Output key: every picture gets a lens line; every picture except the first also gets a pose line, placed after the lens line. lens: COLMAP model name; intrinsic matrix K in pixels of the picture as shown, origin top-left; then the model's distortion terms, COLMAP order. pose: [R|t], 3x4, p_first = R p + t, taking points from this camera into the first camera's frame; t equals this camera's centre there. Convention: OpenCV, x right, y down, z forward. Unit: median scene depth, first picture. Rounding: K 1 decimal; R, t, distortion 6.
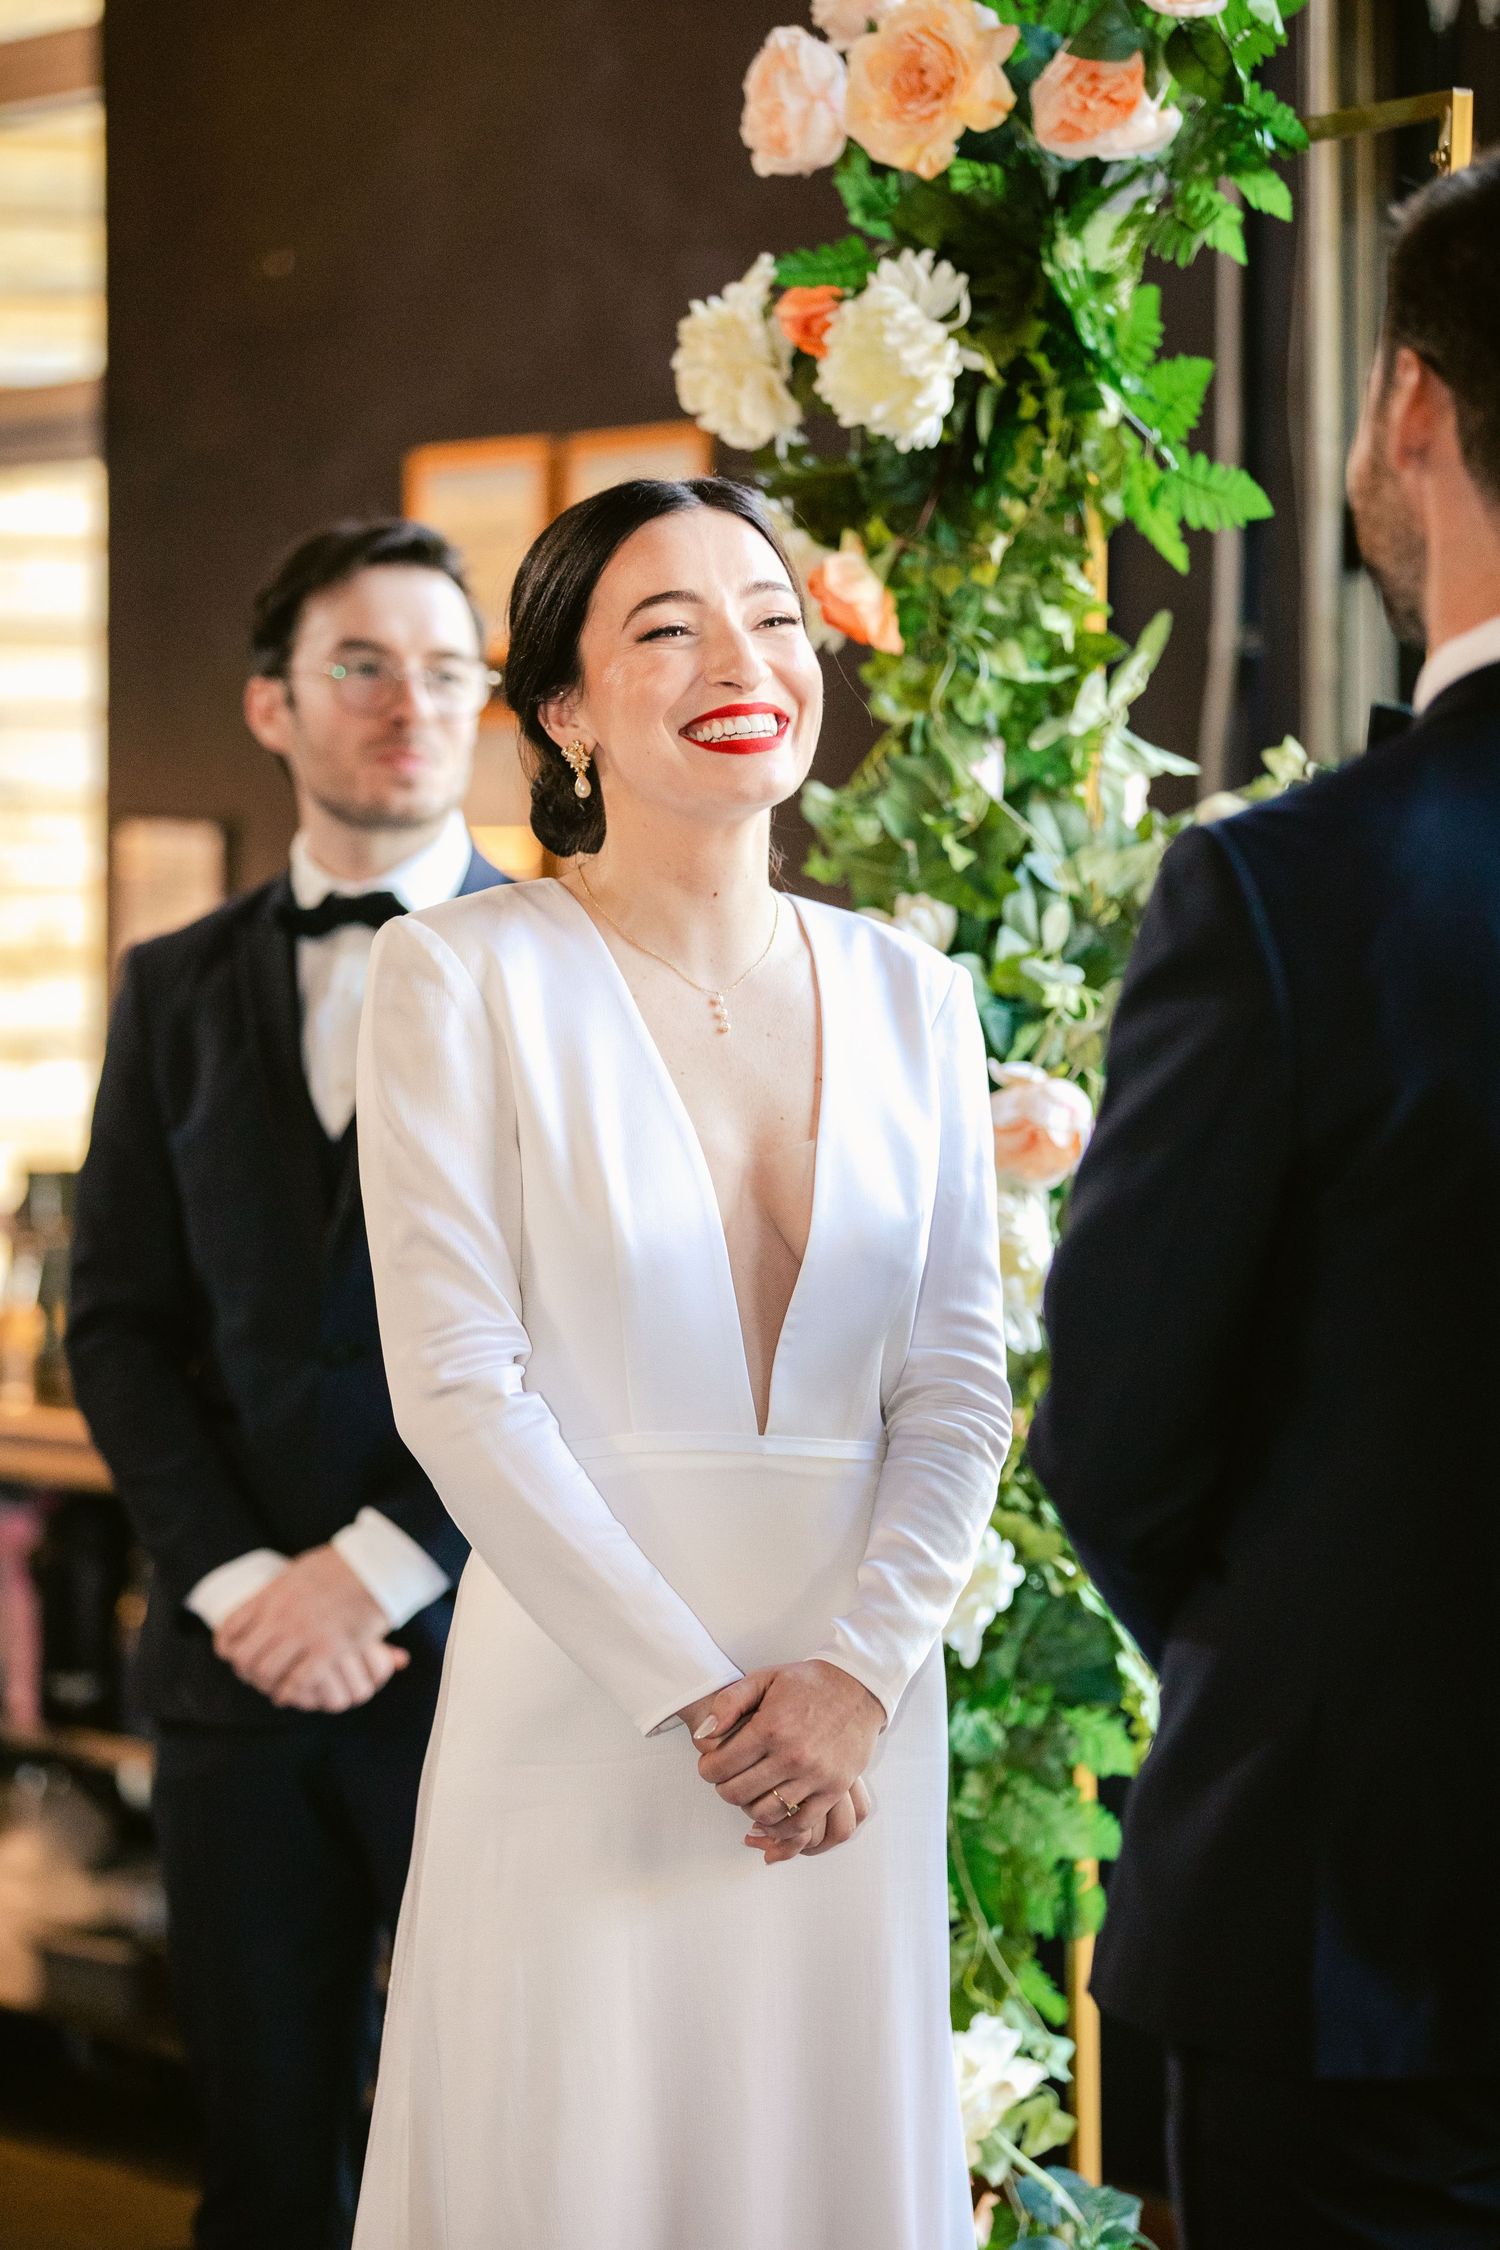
lens RADIAL K [[8224.7, 0, 830.6], [0, 8224.7, 1130.6], [0, 0, 1]] dist [0.609641, 0.000000]
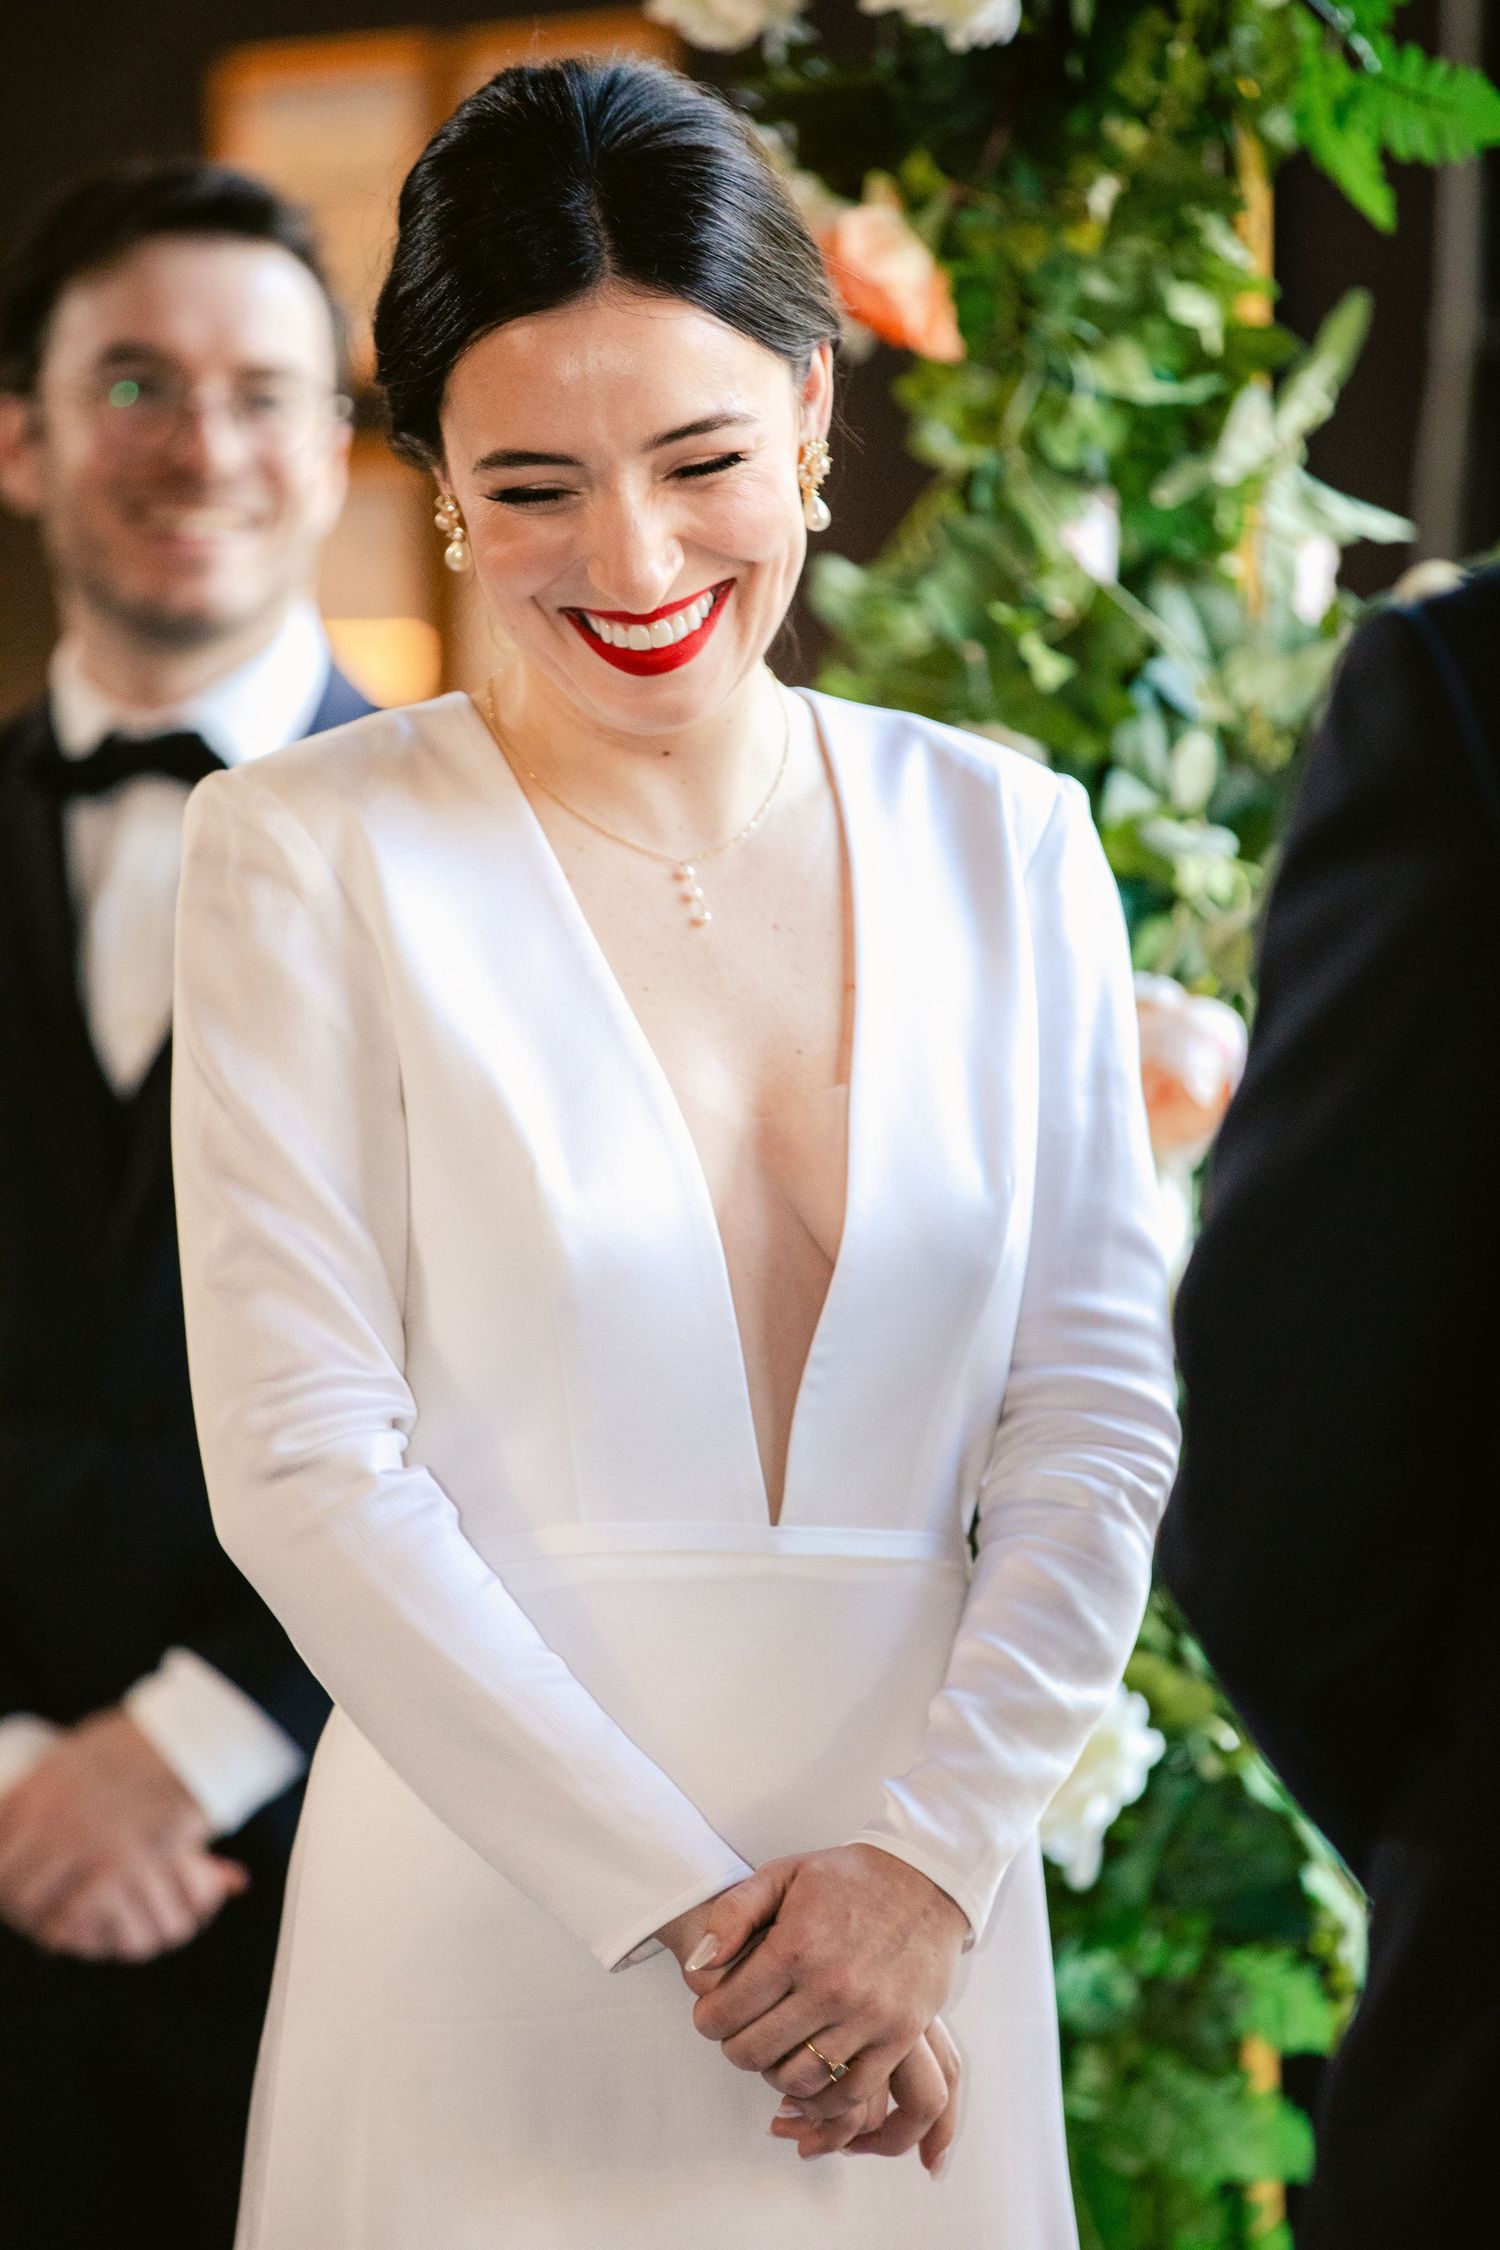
lens RADIAL K [[13173.4, 0, 796.7], [0, 13173.4, 1057.1], [0, 0, 1]] dist [2.729583, 0.000000]
pose [[0.999947, -0.010247, -0.000724, -0.004487], [0.010243, 0.999934, -0.005183, 0.003682], [0.000777, 0.005175, 0.999986, -0.071097]]
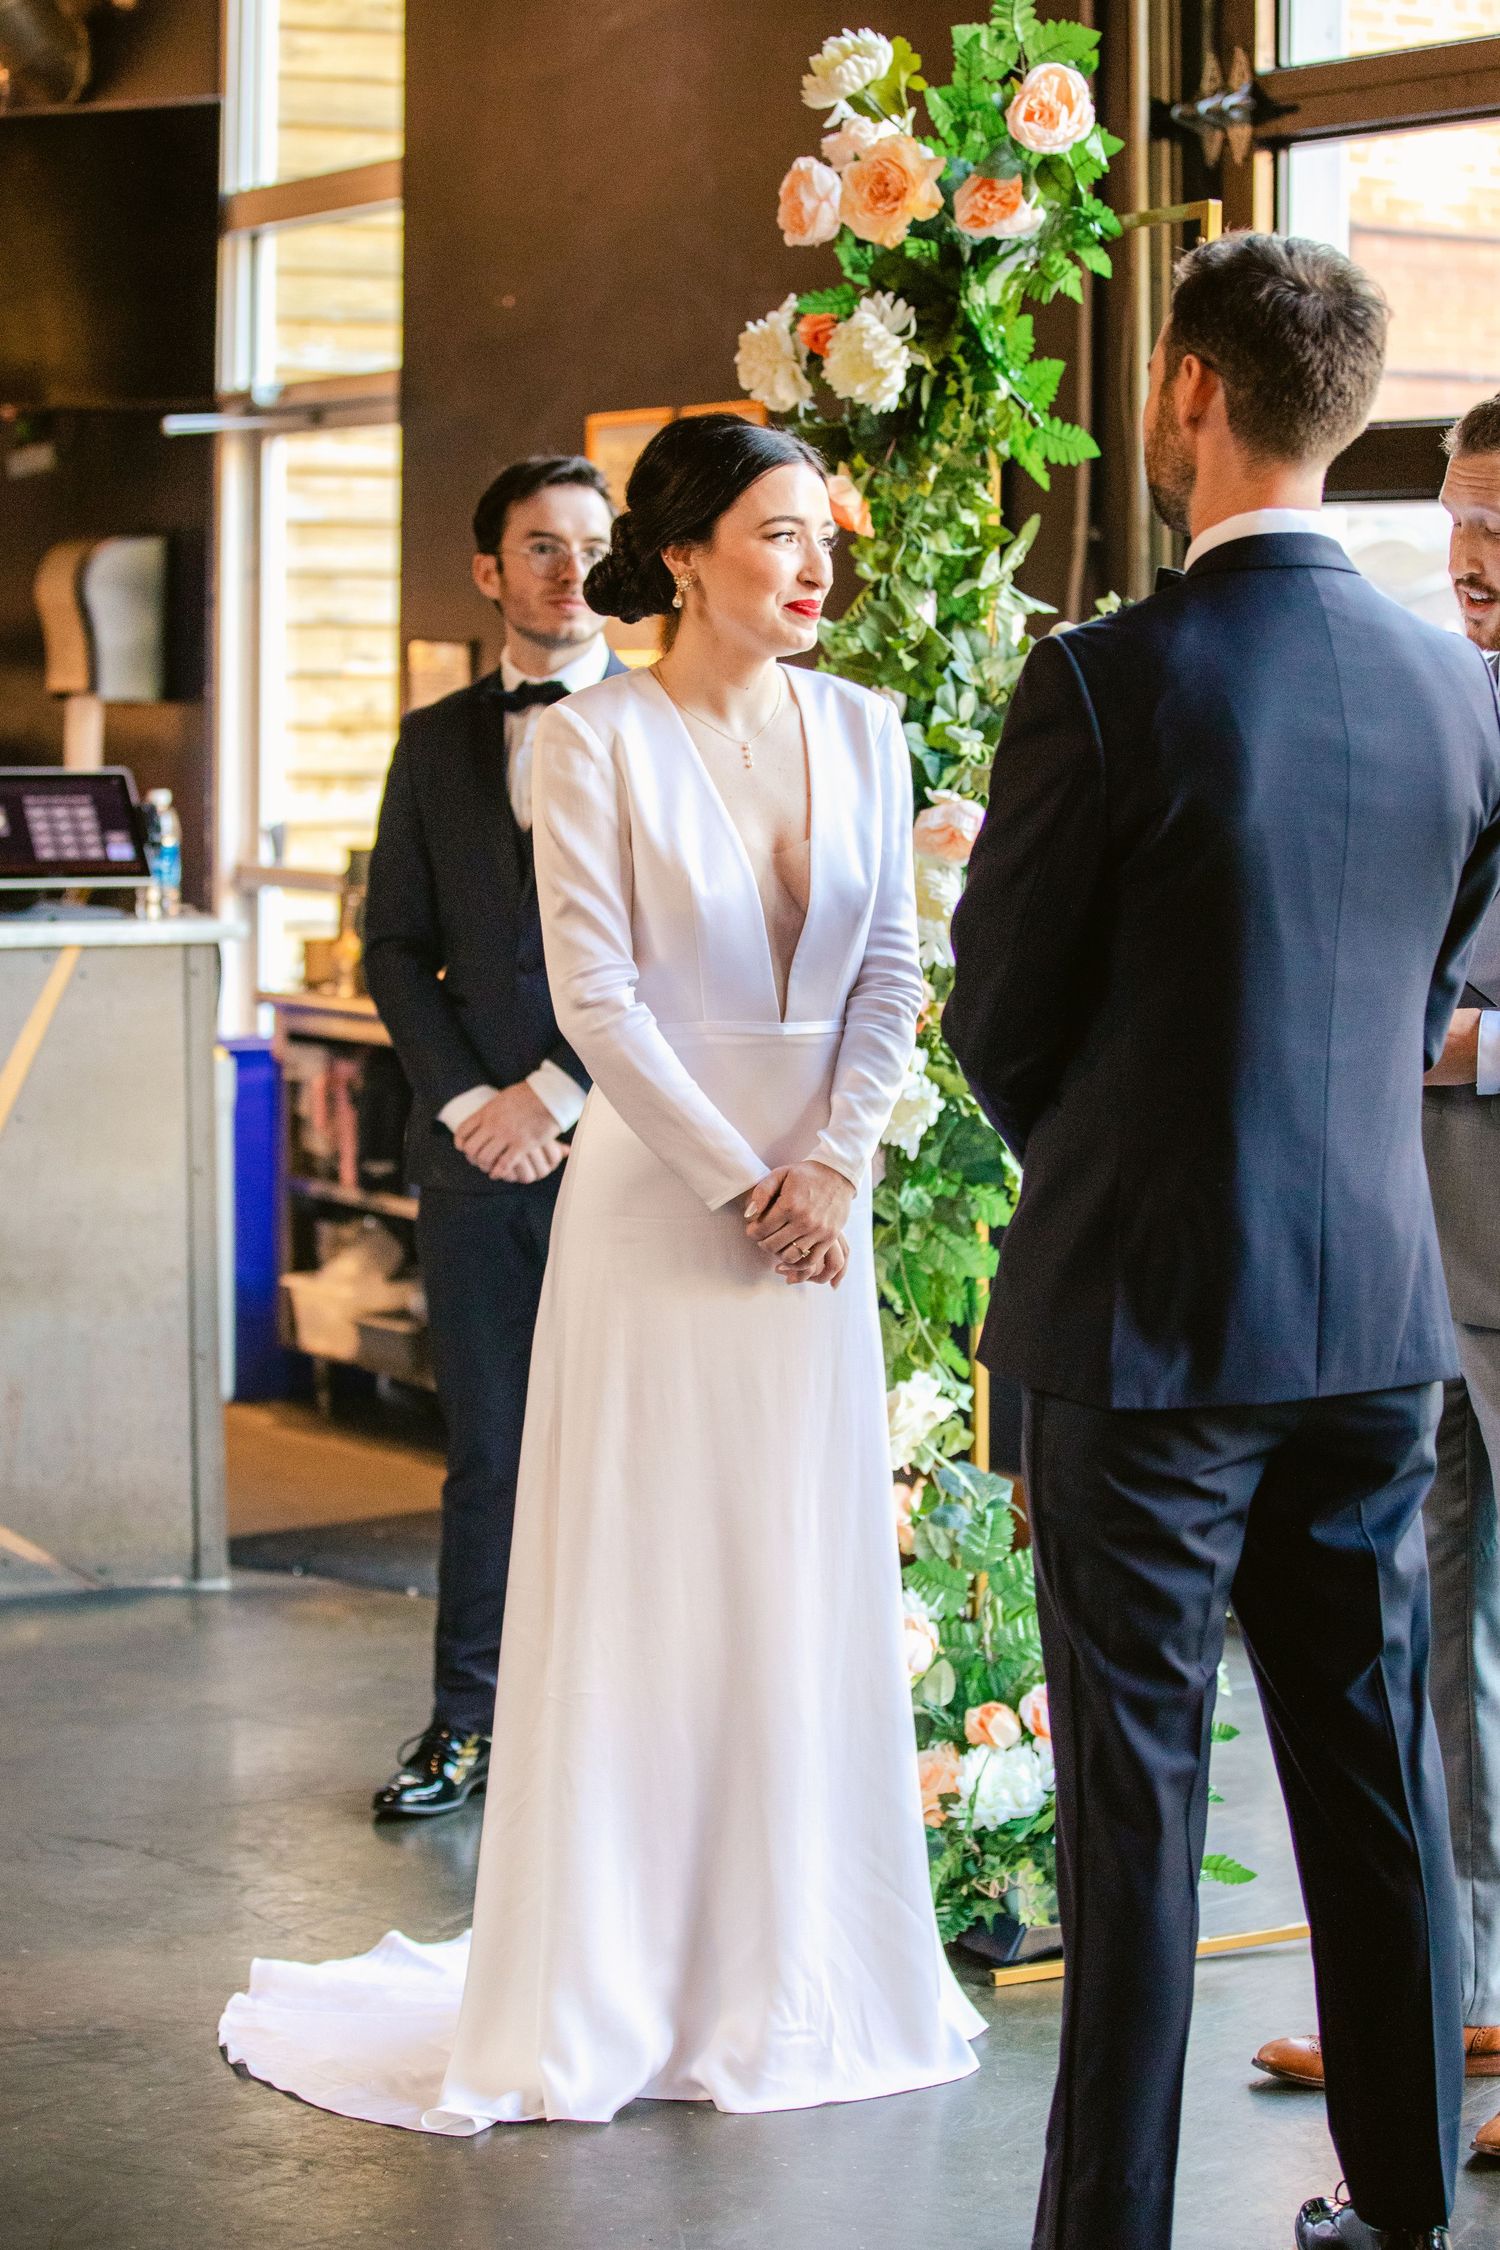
lens RADIAL K [[4800.7, 0, 761.3], [0, 4800.7, 1126.6], [0, 0, 1]] dist [-0.113661, 0.000000]
pose [[0.999885, 0.005227, -0.014269, 0.000508], [-0.004273, 0.997804, 0.066092, -0.004452], [0.014583, -0.066024, 0.997711, 0.048816]]
